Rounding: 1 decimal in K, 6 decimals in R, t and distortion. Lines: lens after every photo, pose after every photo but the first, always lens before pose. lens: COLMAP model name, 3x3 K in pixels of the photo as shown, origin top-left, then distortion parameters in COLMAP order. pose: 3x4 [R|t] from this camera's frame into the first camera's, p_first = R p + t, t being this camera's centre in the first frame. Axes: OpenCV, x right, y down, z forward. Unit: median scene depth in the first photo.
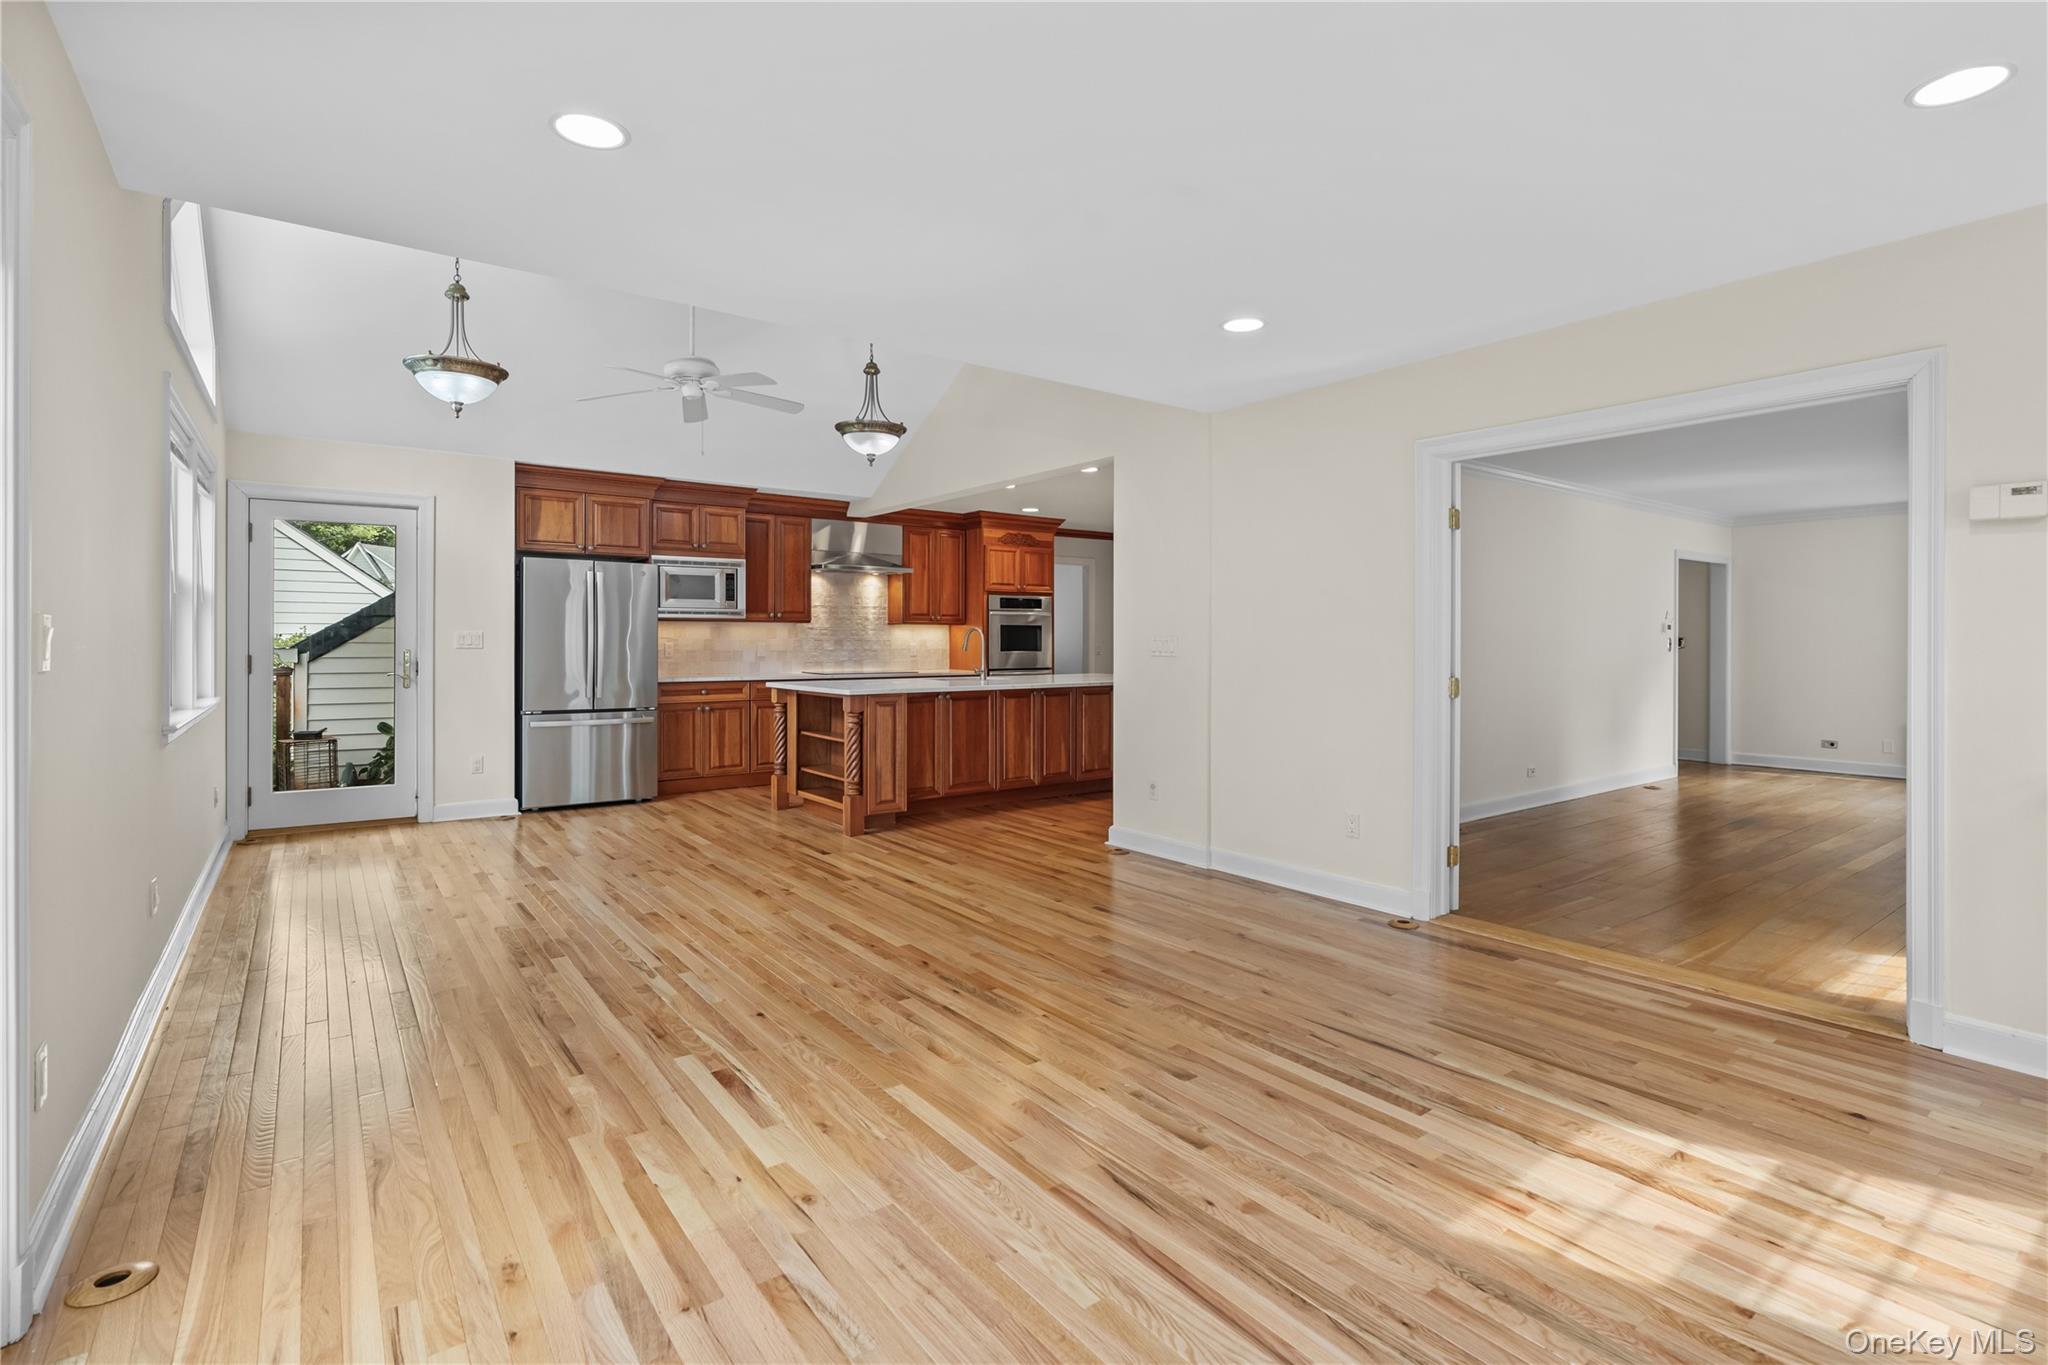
lens RADIAL K [[955.0, 0, 1017.1], [0, 955.0, 642.6], [0, 0, 1]] dist [-0.003523, 0.000051]
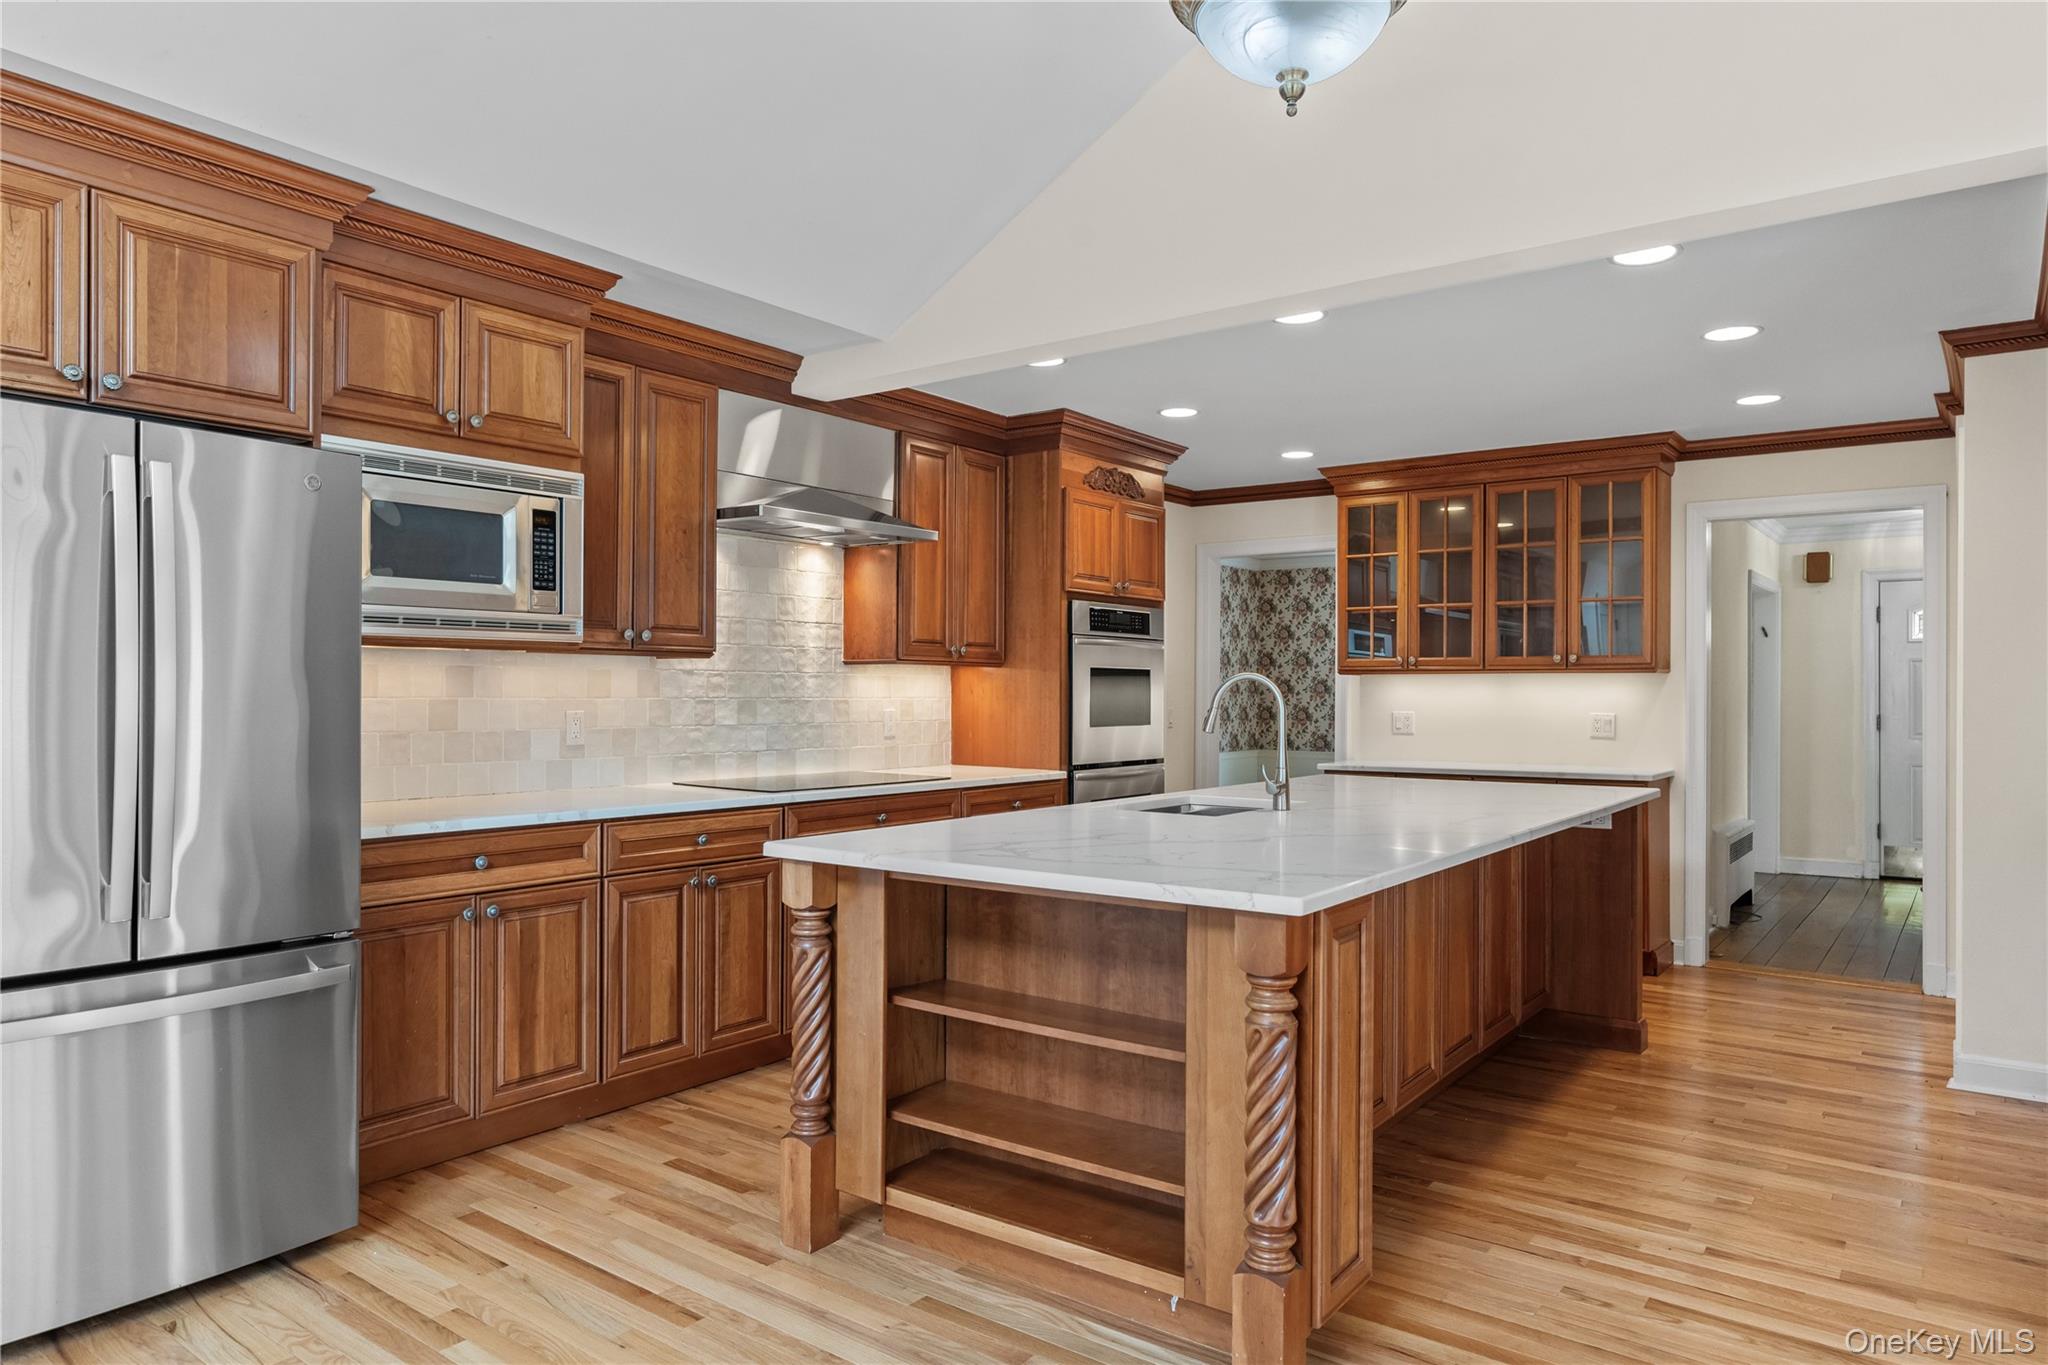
lens RADIAL K [[1301.7, 0, 1009.8], [0, 1301.7, 688.7], [0, 0, 1]] dist [0.002831, -0.000246]
pose [[0.958674, 0.005229, 0.284458, -0.301993], [-0.004010, 0.999980, -0.004867, -0.007181], [-0.284478, 0.003525, 0.958676, 0.555588]]
